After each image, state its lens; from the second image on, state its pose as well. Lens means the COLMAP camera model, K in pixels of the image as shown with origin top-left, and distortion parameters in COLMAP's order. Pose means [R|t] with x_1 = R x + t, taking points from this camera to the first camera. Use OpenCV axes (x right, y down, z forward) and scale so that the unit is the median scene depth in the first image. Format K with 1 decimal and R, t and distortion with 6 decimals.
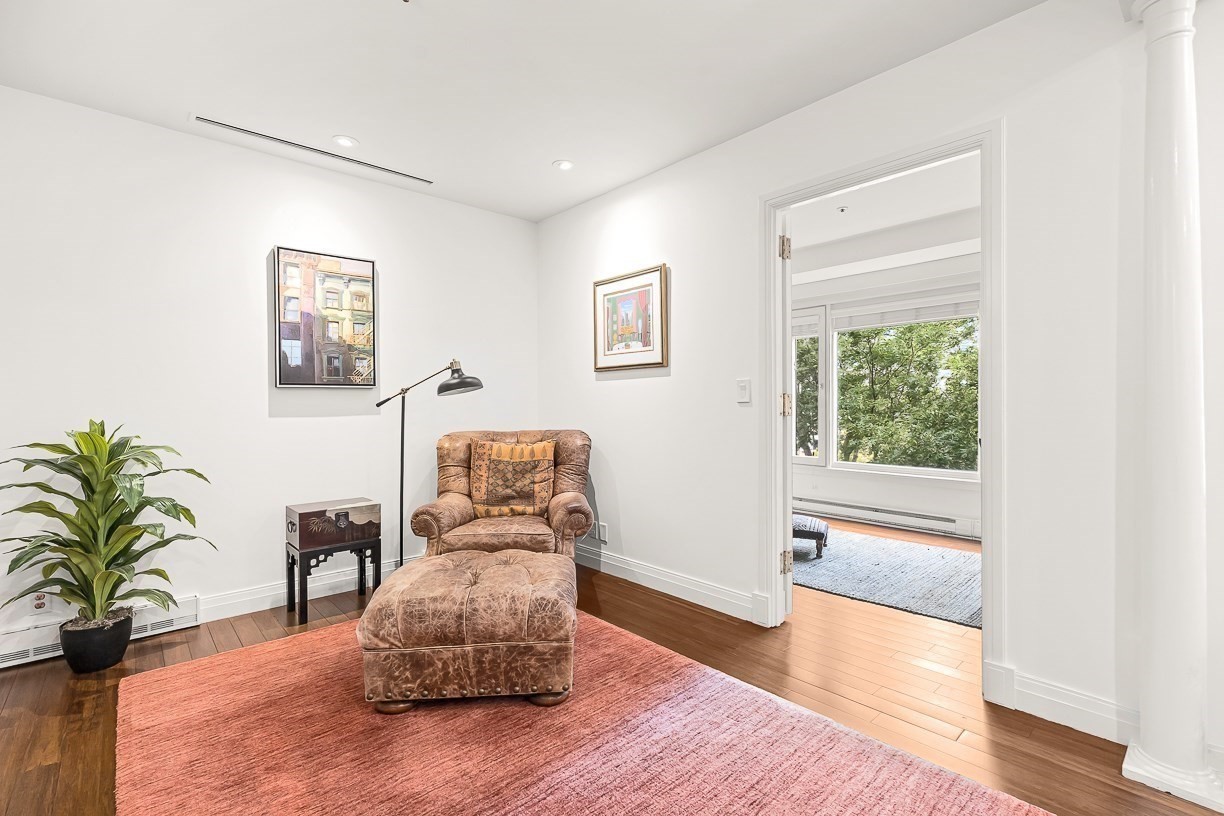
lens RADIAL K [[551.3, 0, 612.0], [0, 551.3, 408.0], [0, 0, 1]] dist [0.000056, 0.000247]
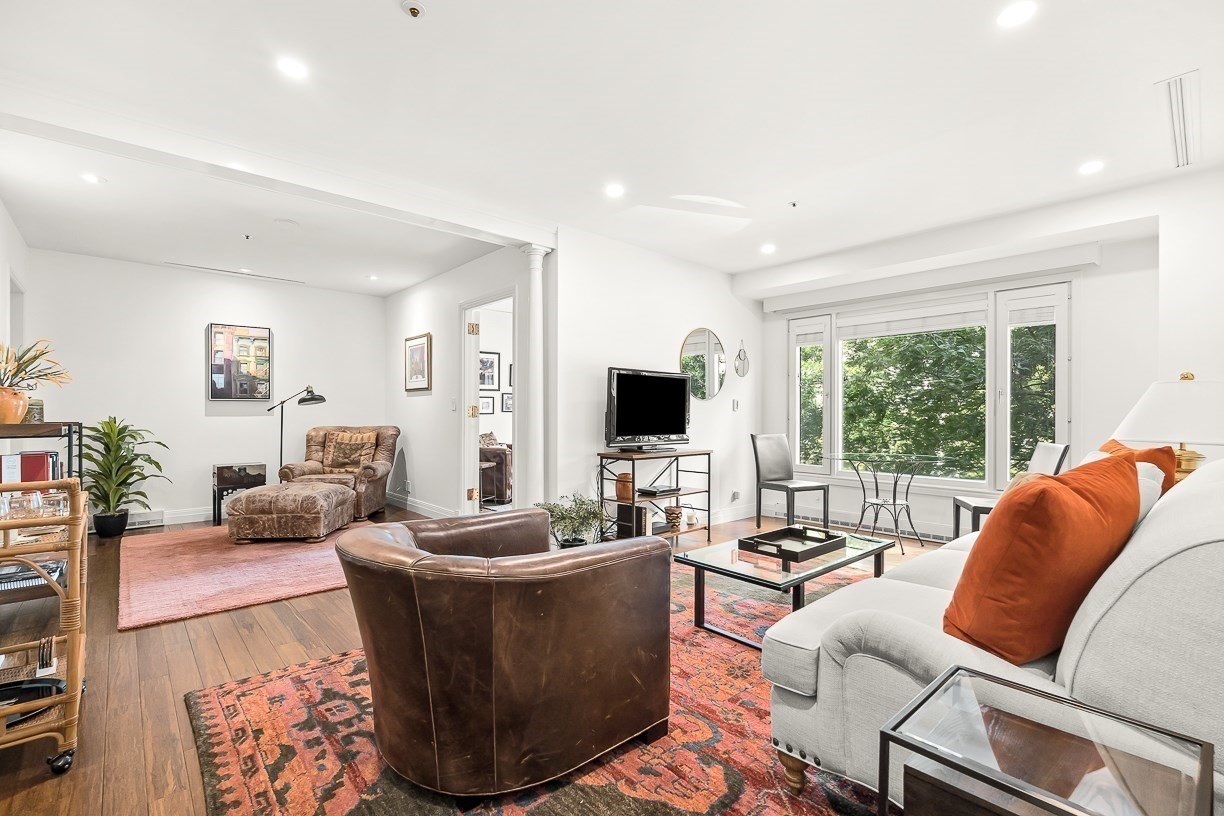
lens RADIAL K [[546.5, 0, 611.0], [0, 546.5, 410.7], [0, 0, 1]] dist [0.001558, 0.000262]
pose [[0.999966, 0.008014, 0.001823, 0.713029], [-0.007998, 0.999931, -0.008656, 0.003128], [-0.001892, 0.008641, 0.999961, -0.808255]]
